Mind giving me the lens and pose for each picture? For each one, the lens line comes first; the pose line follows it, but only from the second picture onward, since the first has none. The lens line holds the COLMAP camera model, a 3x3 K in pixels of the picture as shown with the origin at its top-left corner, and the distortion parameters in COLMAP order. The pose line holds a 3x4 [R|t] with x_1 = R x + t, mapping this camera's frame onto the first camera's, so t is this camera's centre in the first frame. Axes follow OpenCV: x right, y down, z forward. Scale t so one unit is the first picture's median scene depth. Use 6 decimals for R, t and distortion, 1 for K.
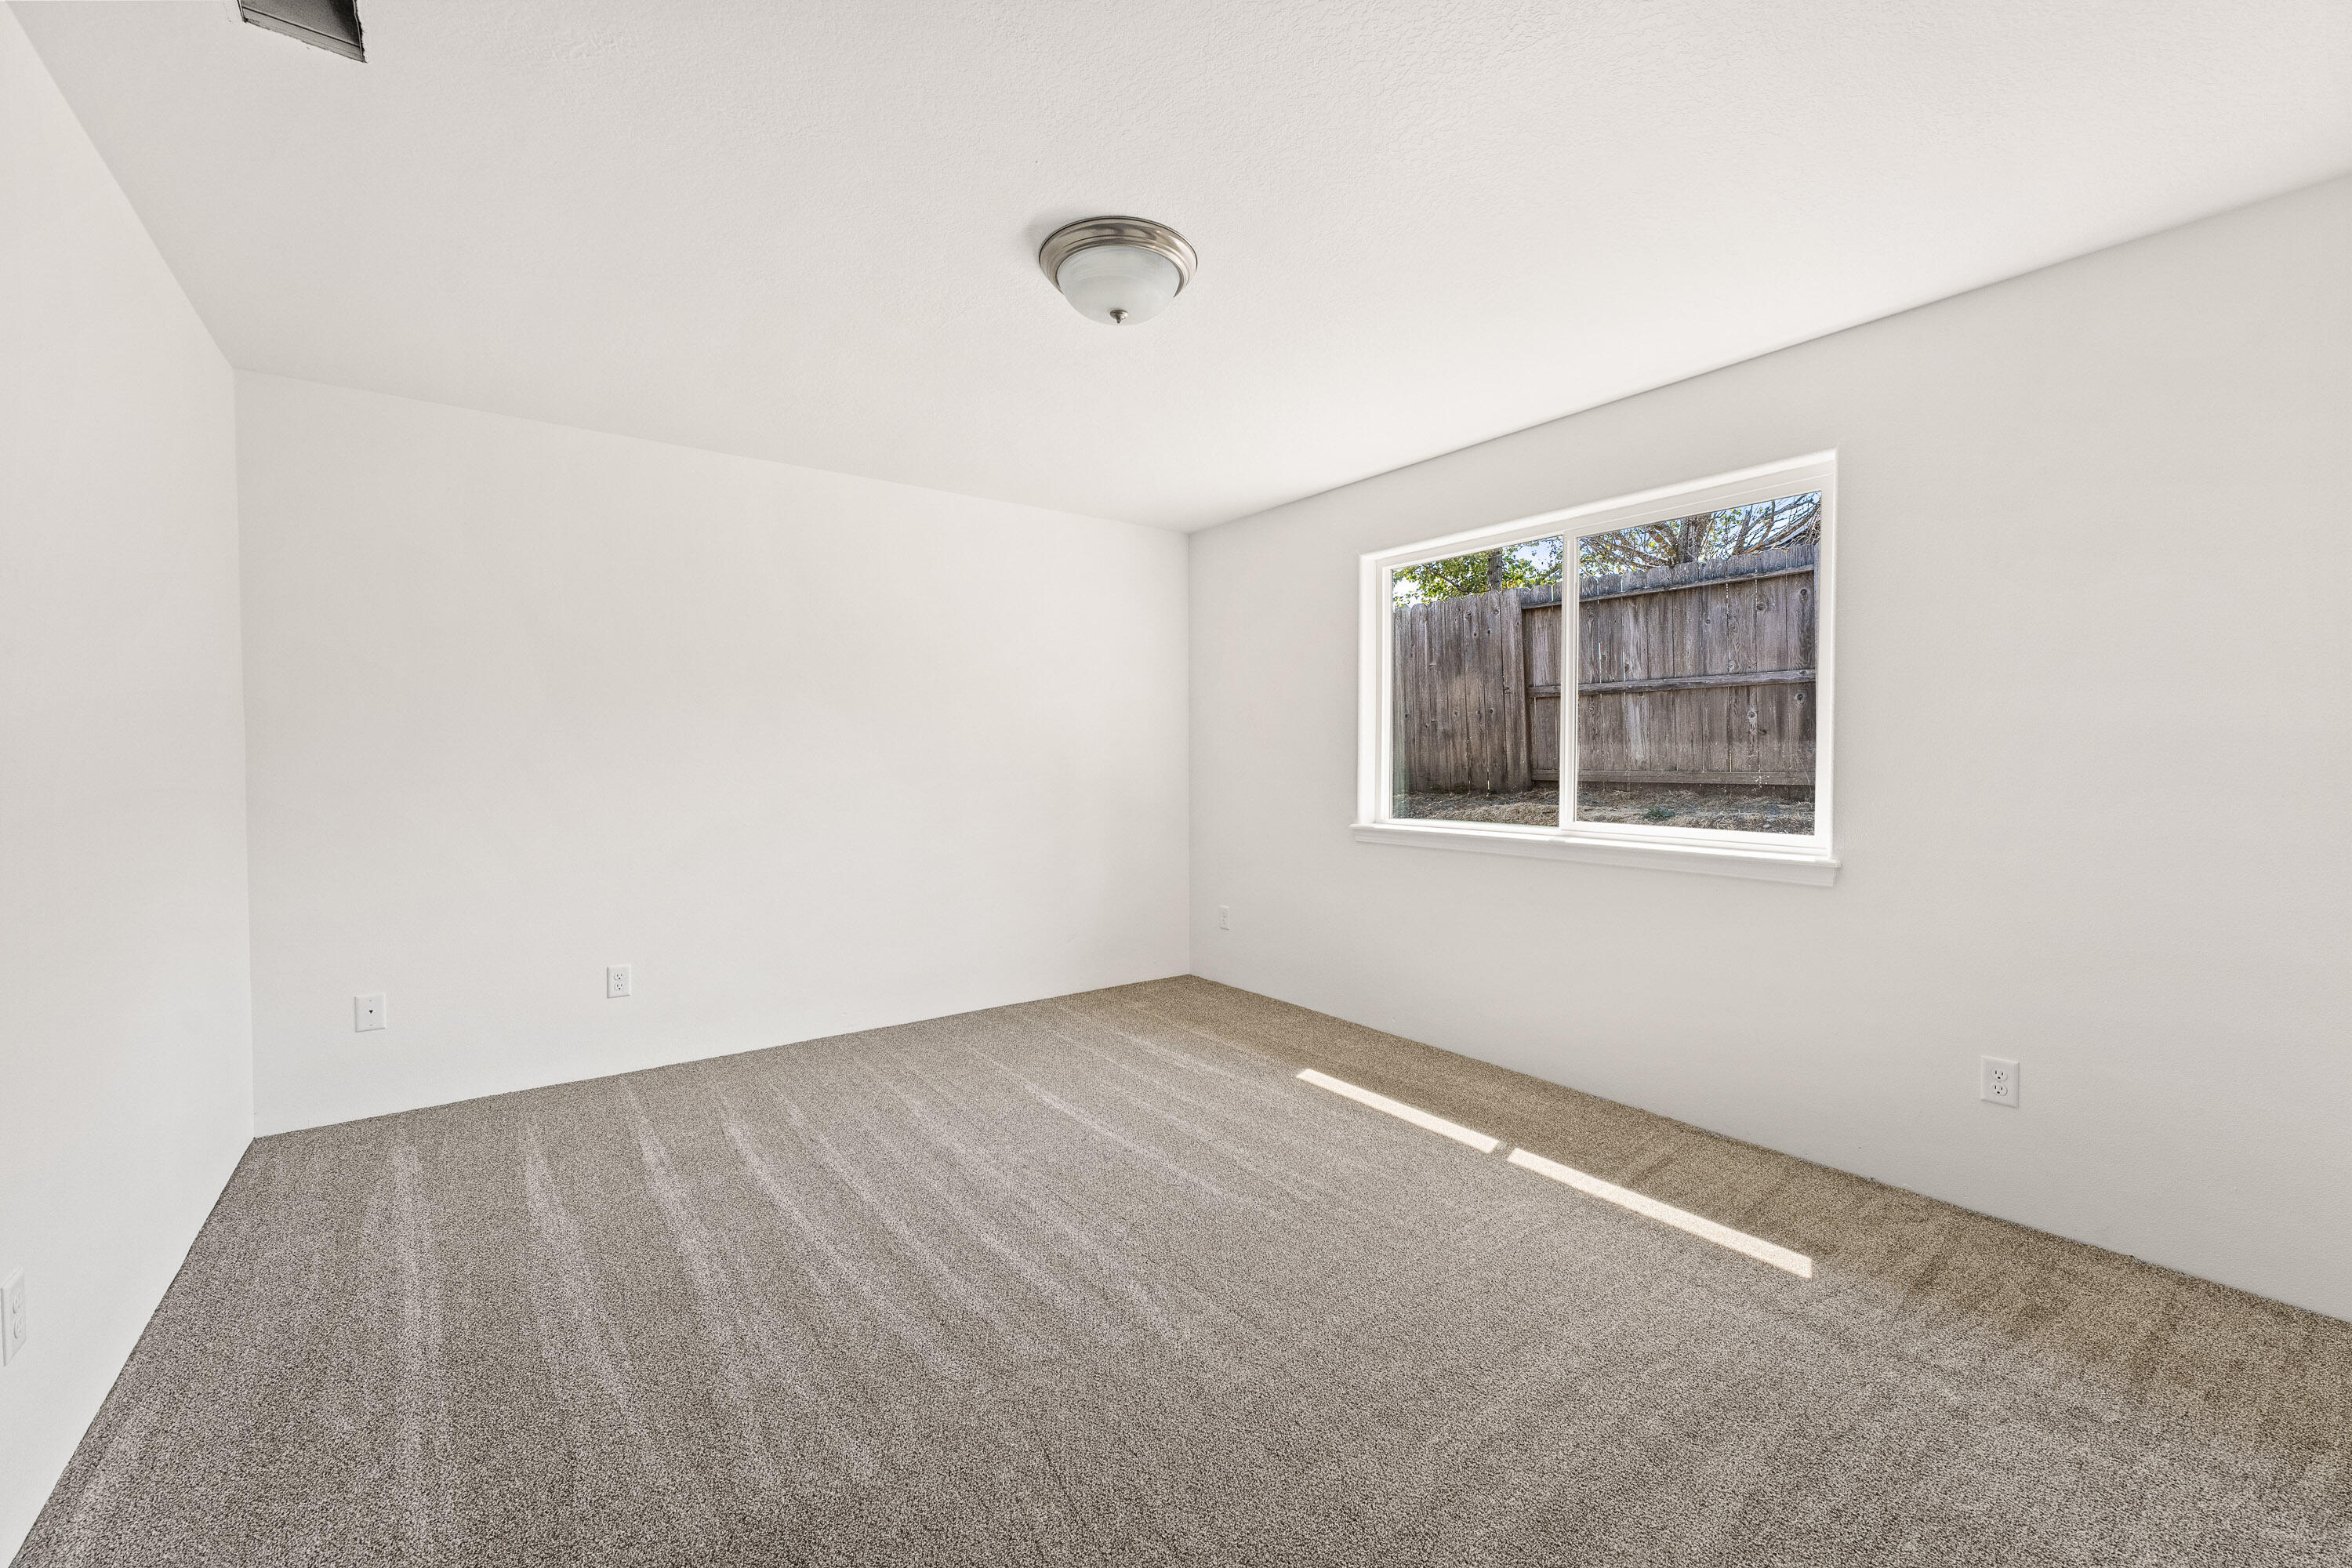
lens RADIAL K [[940.3, 0, 1172.7], [0, 940.3, 780.4], [0, 0, 1]] dist [0.002609, -0.000378]
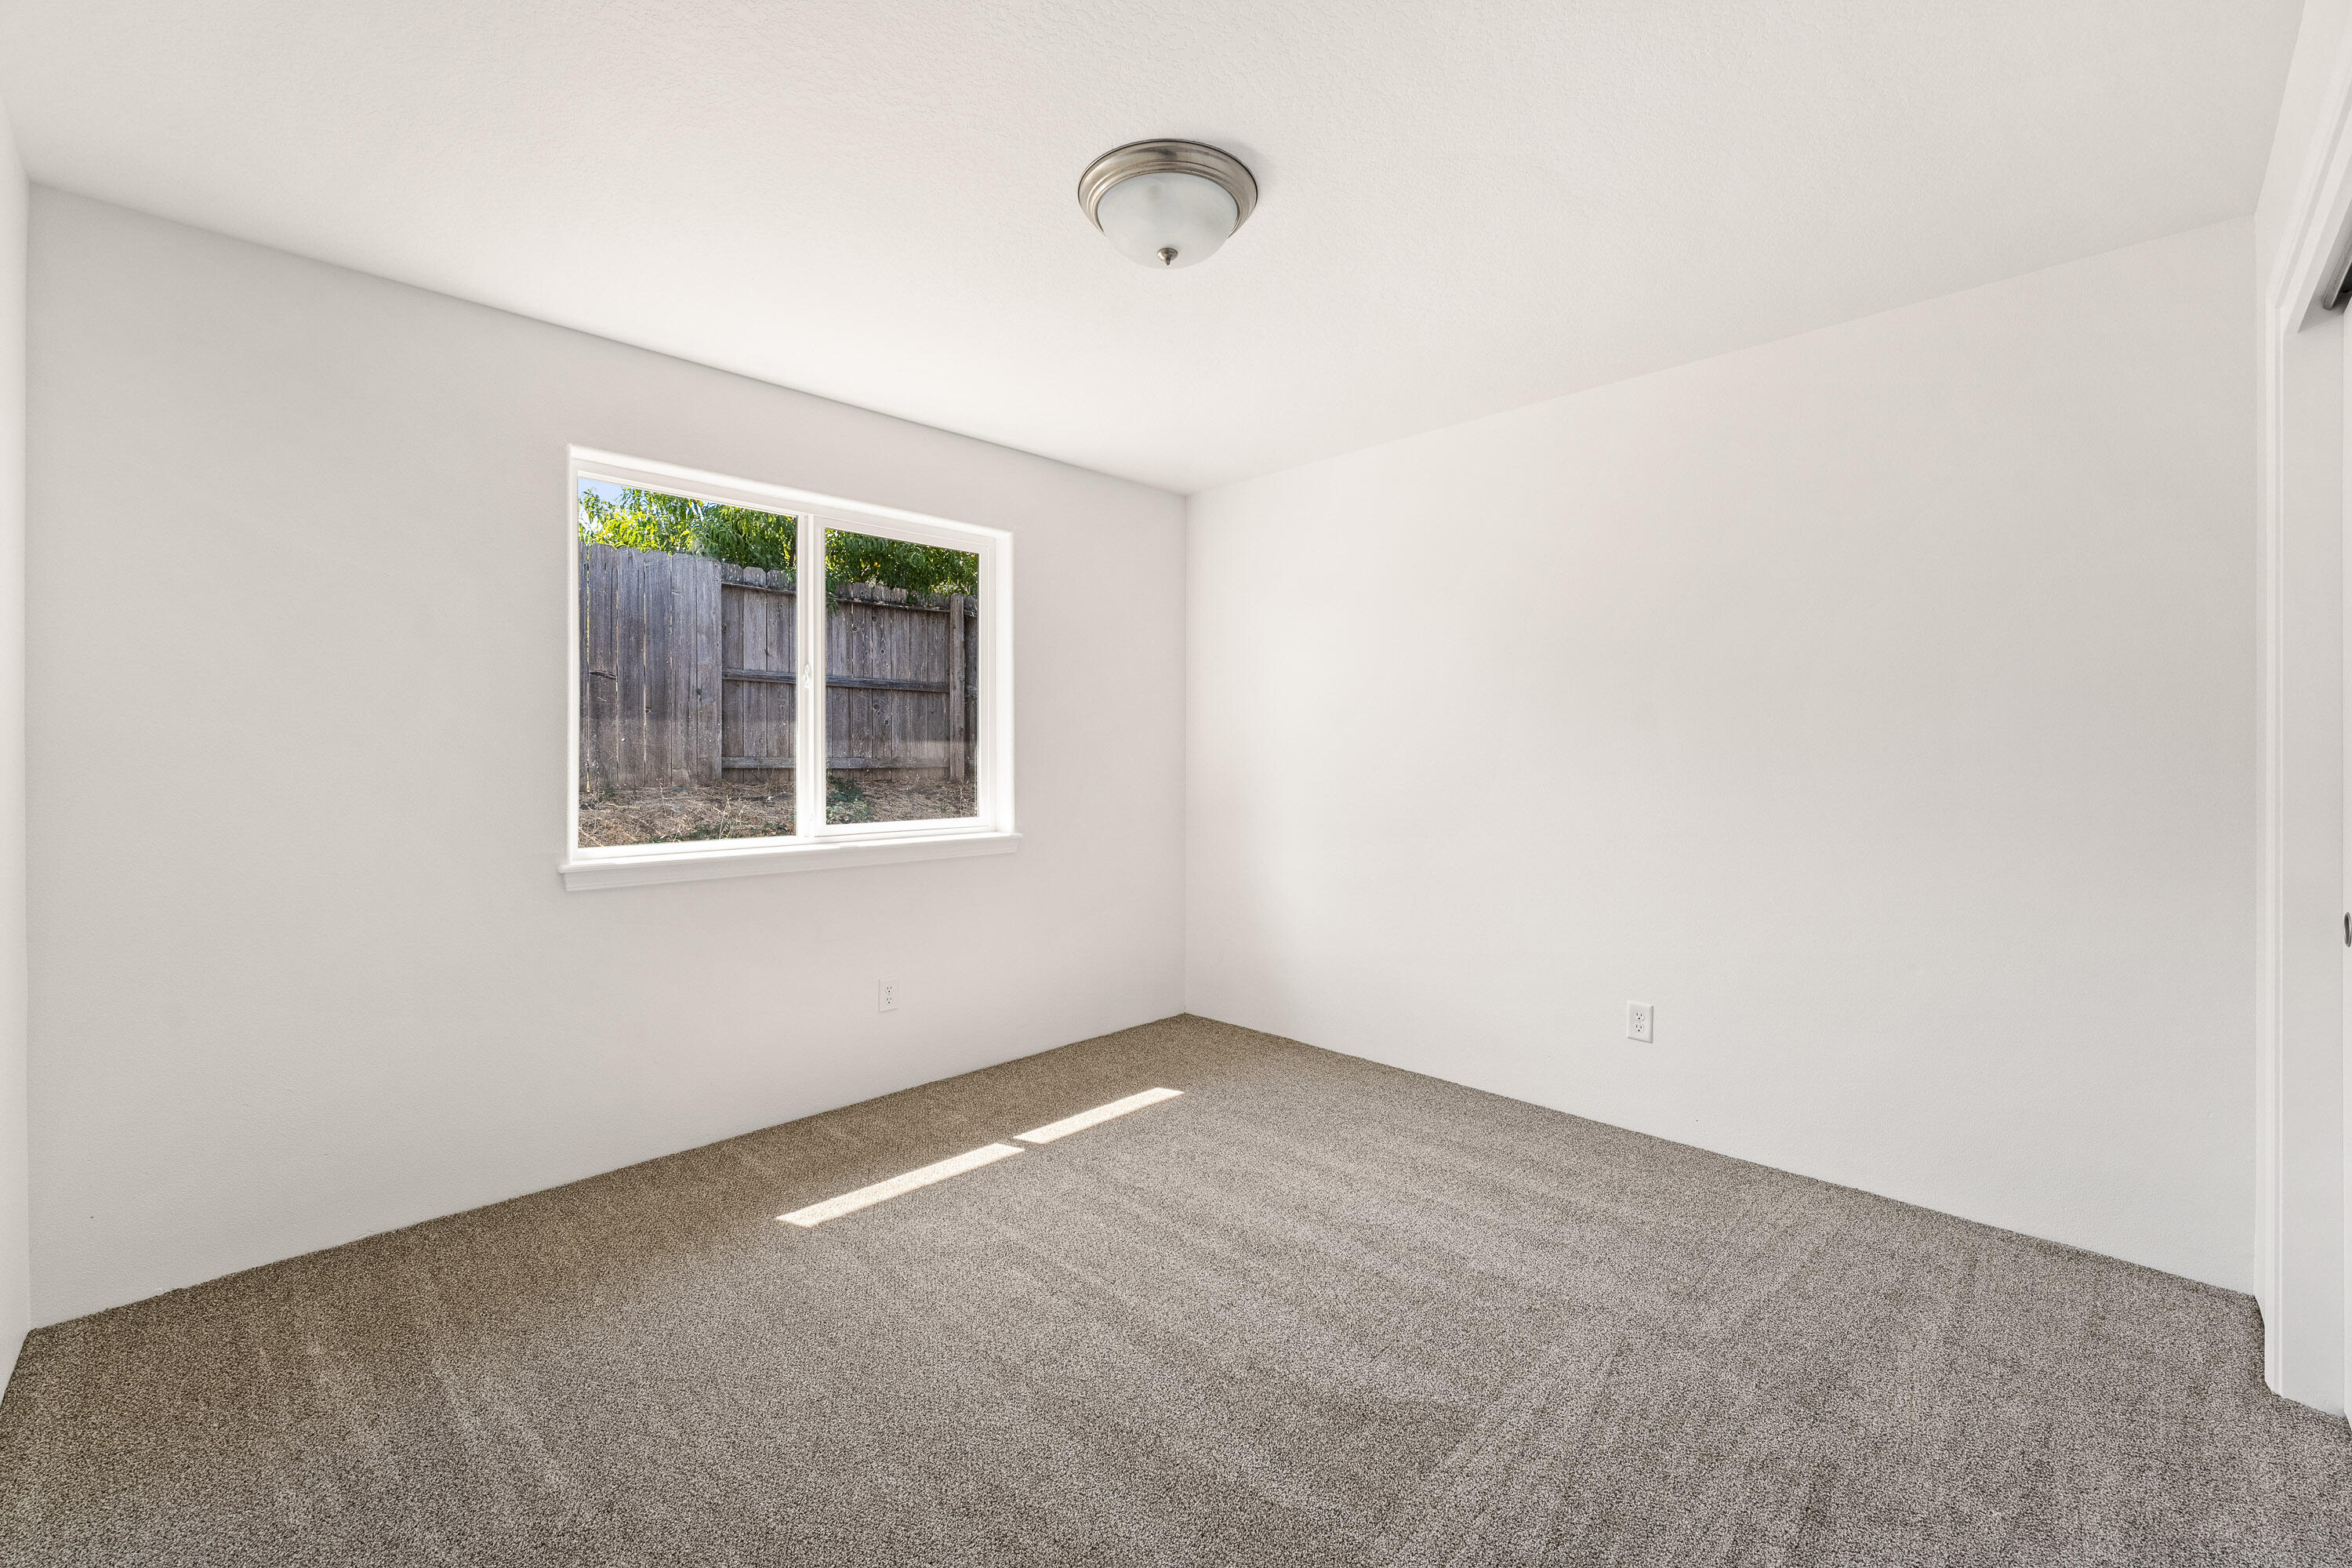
lens RADIAL K [[940.3, 0, 1169.8], [0, 940.3, 778.4], [0, 0, 1]] dist [0.002609, -0.000378]
pose [[-0.157756, -0.004801, 0.987467, -0.579377], [0.034807, 0.999340, 0.010419, -0.002059], [-0.986865, 0.036014, -0.157484, 0.854398]]
